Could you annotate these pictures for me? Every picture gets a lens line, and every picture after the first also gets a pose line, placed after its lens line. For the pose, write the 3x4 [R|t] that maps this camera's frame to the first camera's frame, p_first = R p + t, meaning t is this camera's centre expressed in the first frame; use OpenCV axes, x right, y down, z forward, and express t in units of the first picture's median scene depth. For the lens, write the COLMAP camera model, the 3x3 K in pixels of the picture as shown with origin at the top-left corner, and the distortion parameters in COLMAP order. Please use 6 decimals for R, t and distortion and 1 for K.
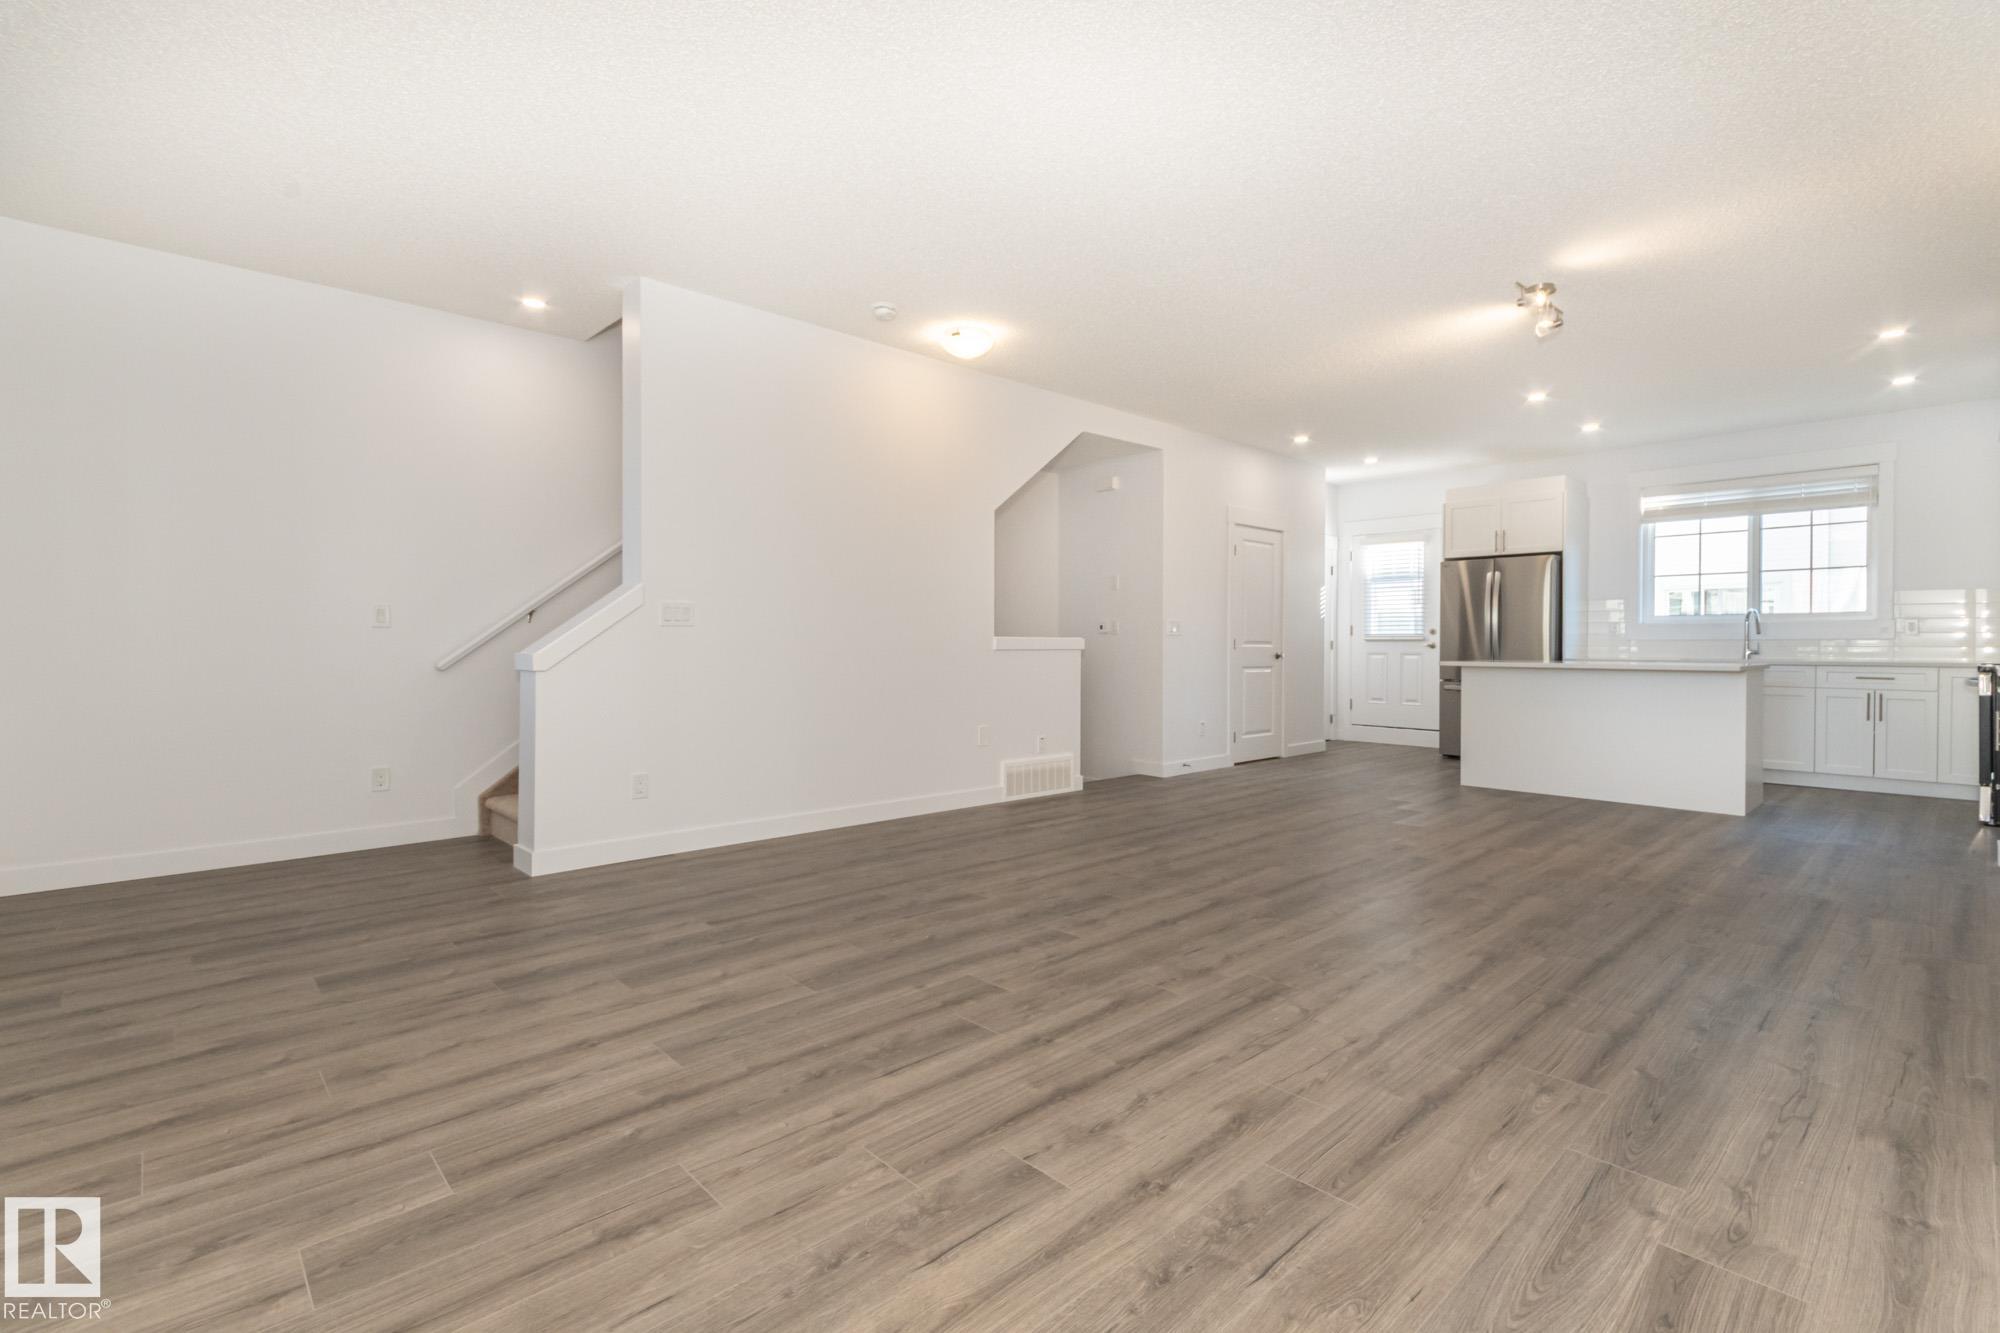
lens RADIAL K [[899.4, 0, 1044.1], [0, 899.4, 641.0], [0, 0, 1]] dist [0.002669, 0.000134]
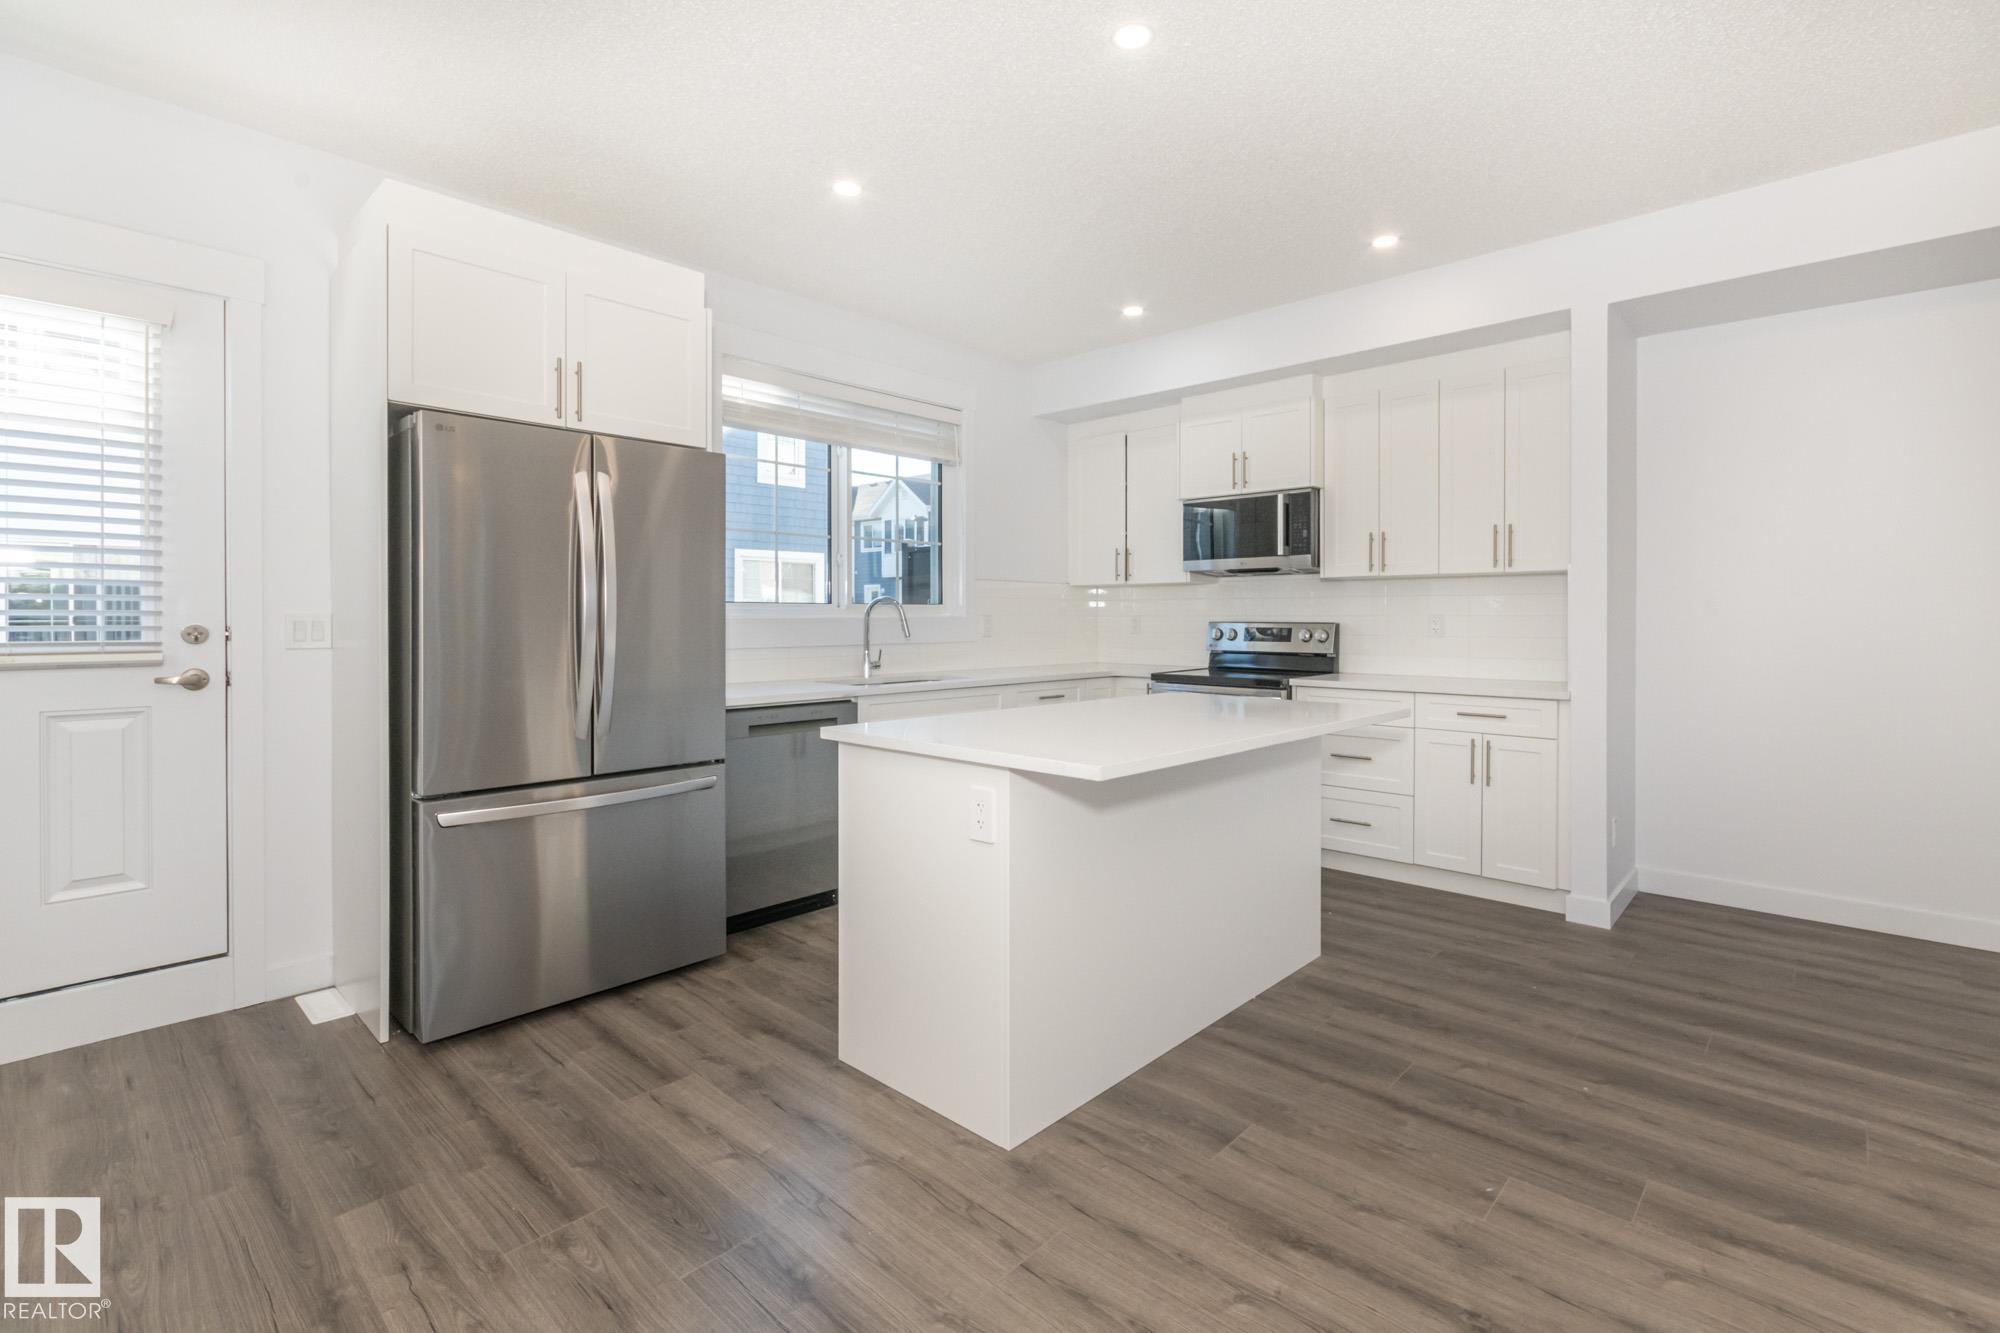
lens RADIAL K [[906.9, 0, 1042.8], [0, 906.9, 622.6], [0, 0, 1]] dist [0.001818, 0.000775]
pose [[-0.073711, -0.006793, 0.997257, 0.209007], [-0.007604, 0.999952, 0.006250, -0.032254], [-0.997251, -0.007123, -0.073759, 1.345181]]
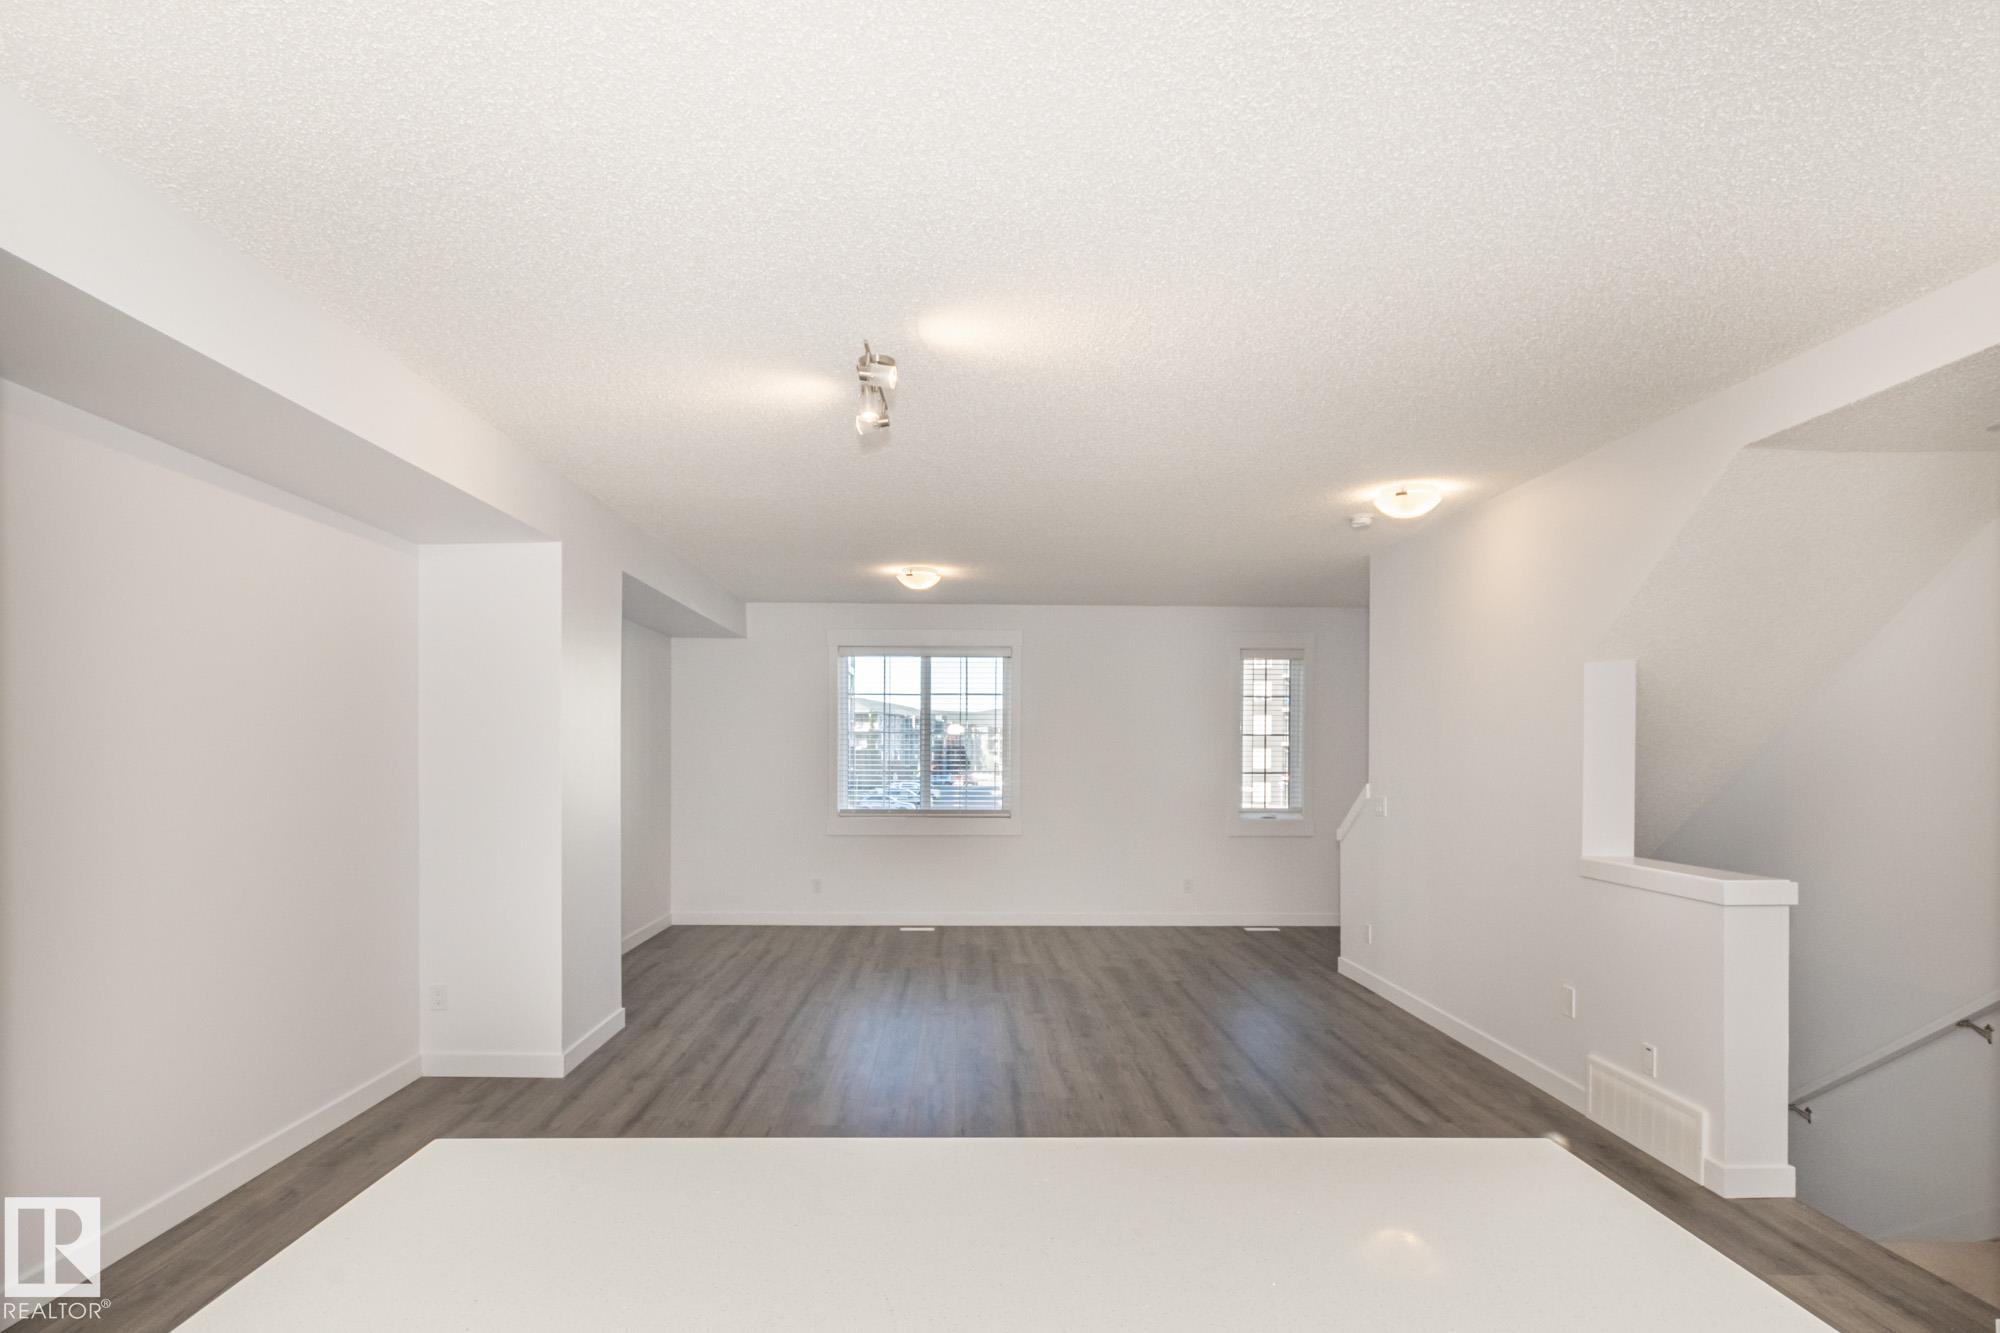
lens RADIAL K [[1028.3, 0, 975.9], [0, 1028.3, 787.8], [0, 0, 1]] dist [0.002900, 0.000811]
pose [[-0.683530, 0.021332, -0.729611, 0.920111], [-0.002443, 0.999500, 0.031512, -0.090783], [0.729918, 0.023321, -0.683136, 1.379993]]
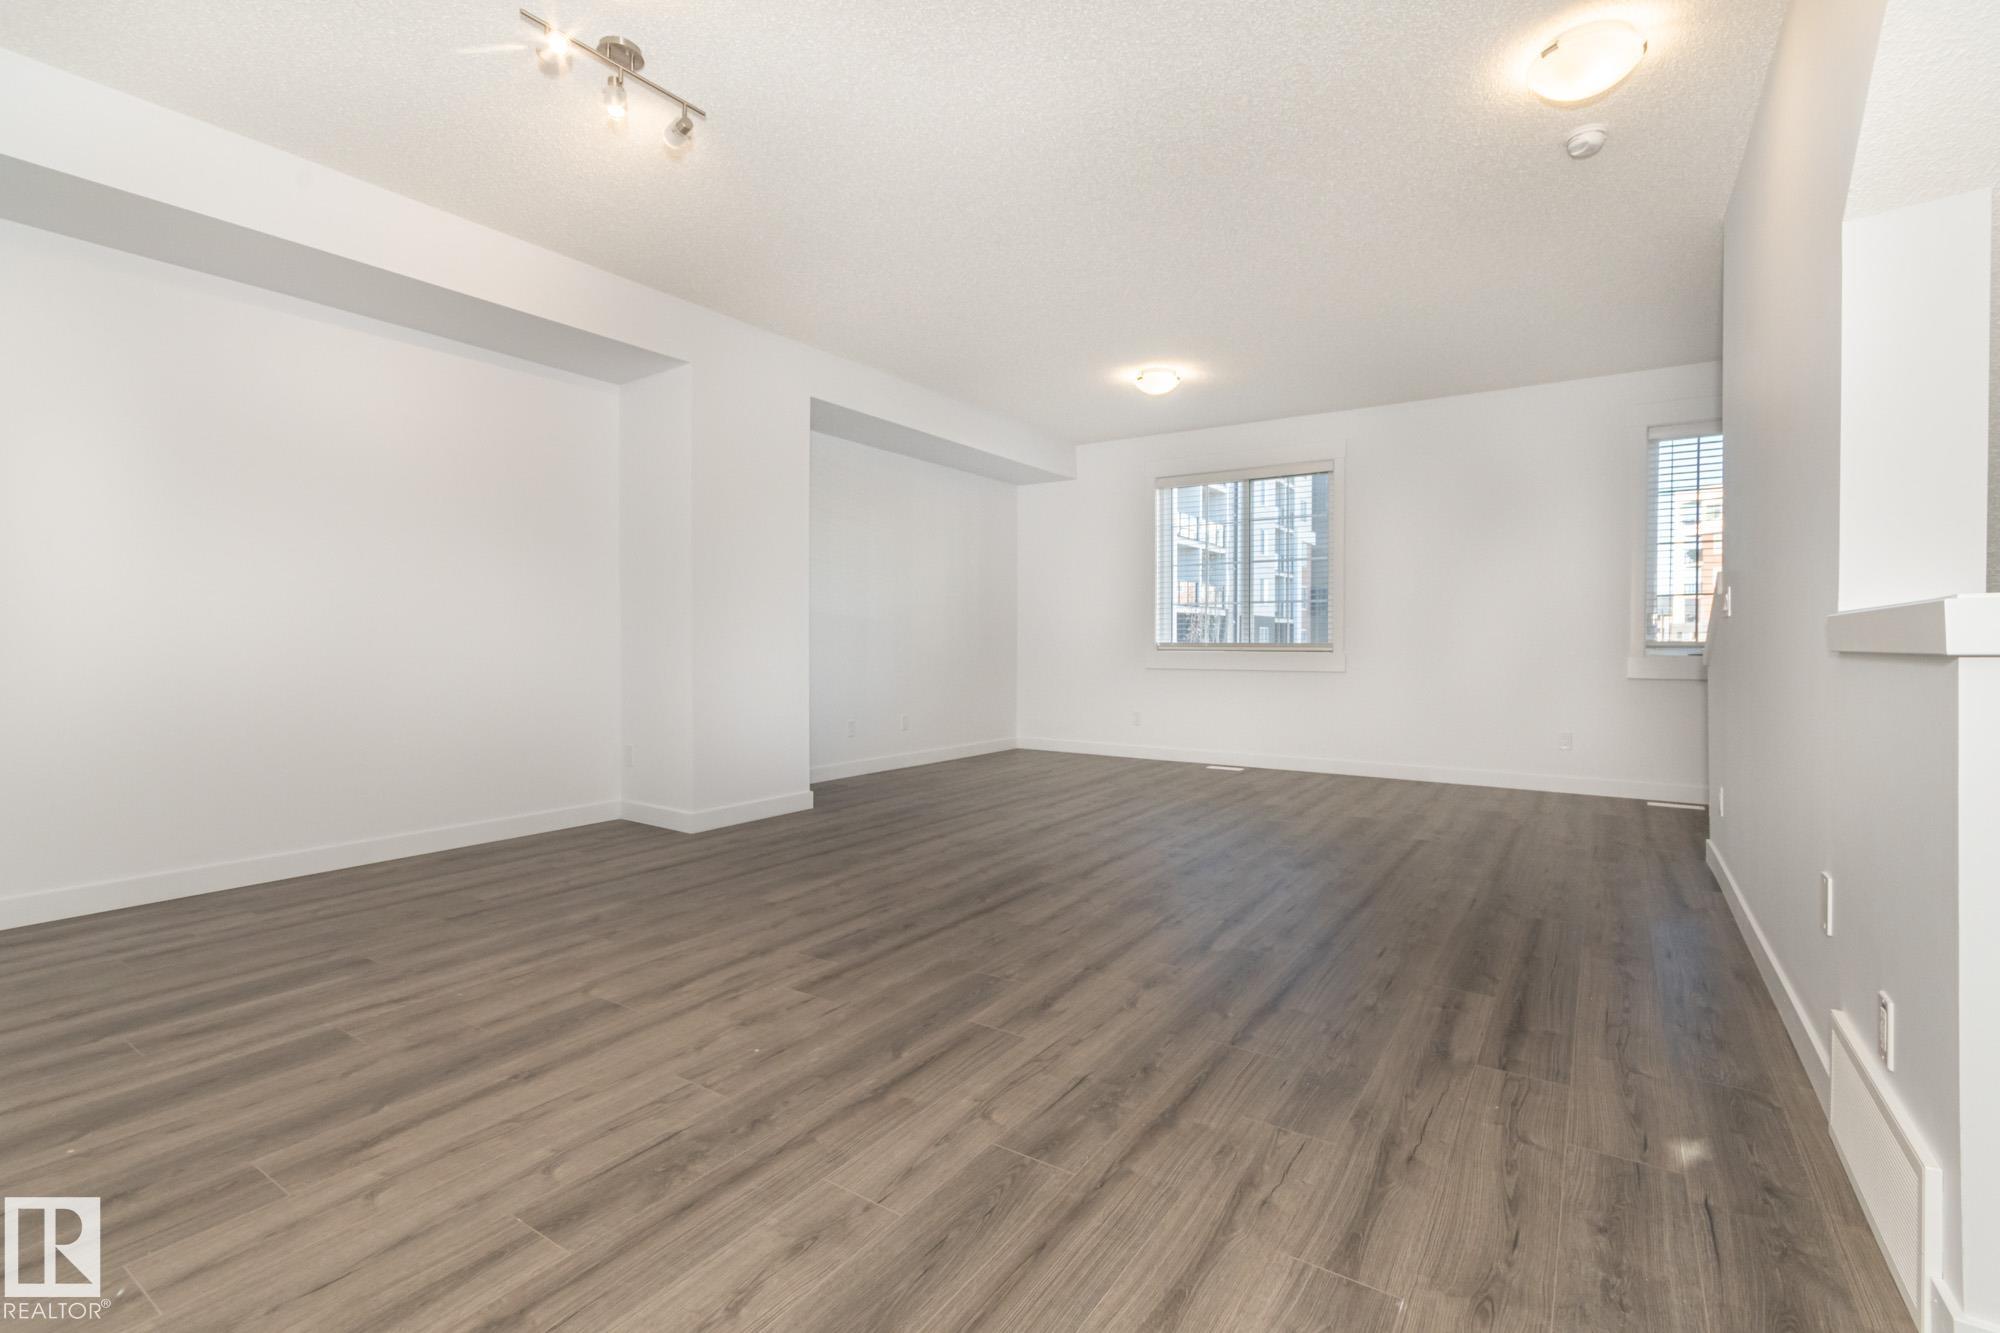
lens RADIAL K [[904.3, 0, 1008.6], [0, 904.3, 669.5], [0, 0, 1]] dist [-0.000565, -0.000507]
pose [[-0.975838, 0.002231, -0.218484, 0.370823], [-0.003777, 0.999626, 0.027078, 0.007334], [0.218462, 0.027249, -0.975465, 1.456811]]
